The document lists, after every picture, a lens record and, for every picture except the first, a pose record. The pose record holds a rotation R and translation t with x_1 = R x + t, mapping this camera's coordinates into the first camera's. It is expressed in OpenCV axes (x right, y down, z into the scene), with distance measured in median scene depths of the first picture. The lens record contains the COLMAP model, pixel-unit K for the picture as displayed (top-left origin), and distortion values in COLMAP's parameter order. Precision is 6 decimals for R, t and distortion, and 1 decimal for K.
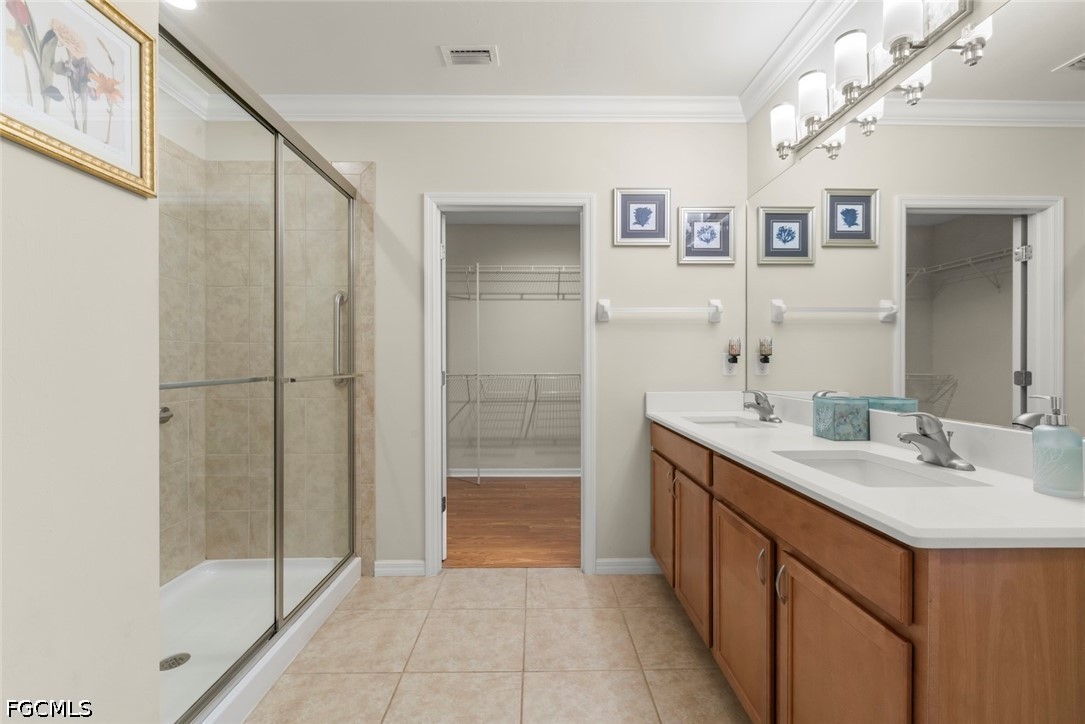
lens RADIAL K [[463.9, 0, 542.5], [0, 463.9, 362.0], [0, 0, 1]] dist [0.002144, 0.000326]
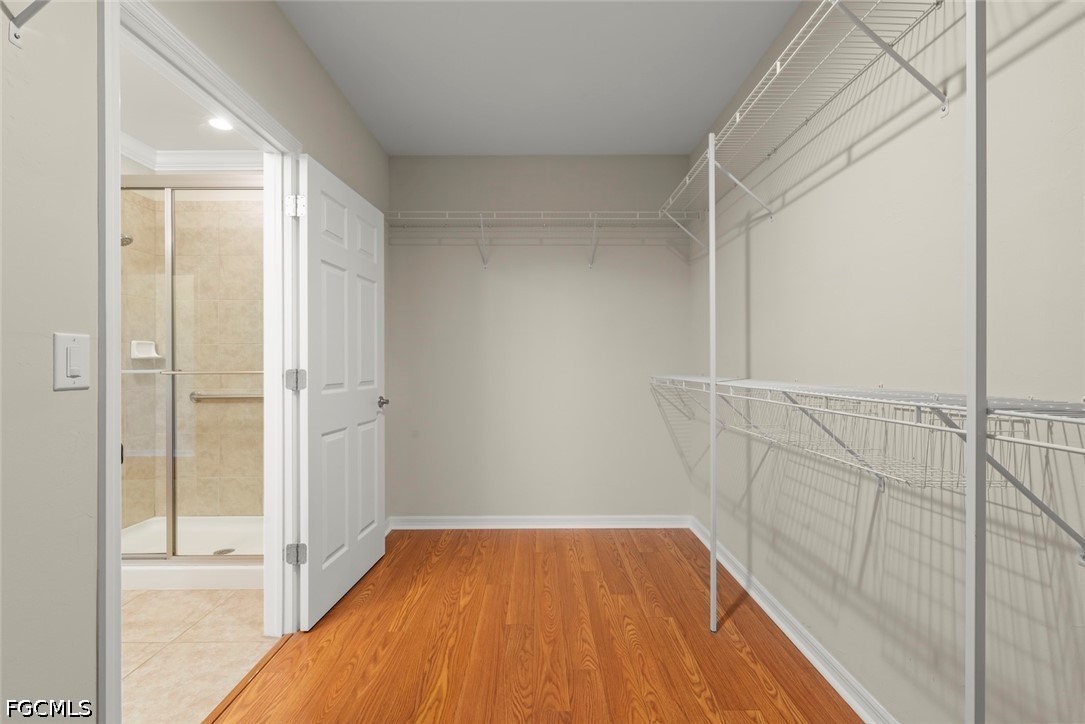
lens RADIAL K [[463.9, 0, 542.5], [0, 463.9, 362.0], [0, 0, 1]] dist [0.002144, 0.000326]
pose [[-0.010340, -0.006188, -0.999927, 0.449420], [0.008340, 0.999946, -0.006275, 0.010613], [0.999912, -0.008405, -0.010288, 1.220733]]
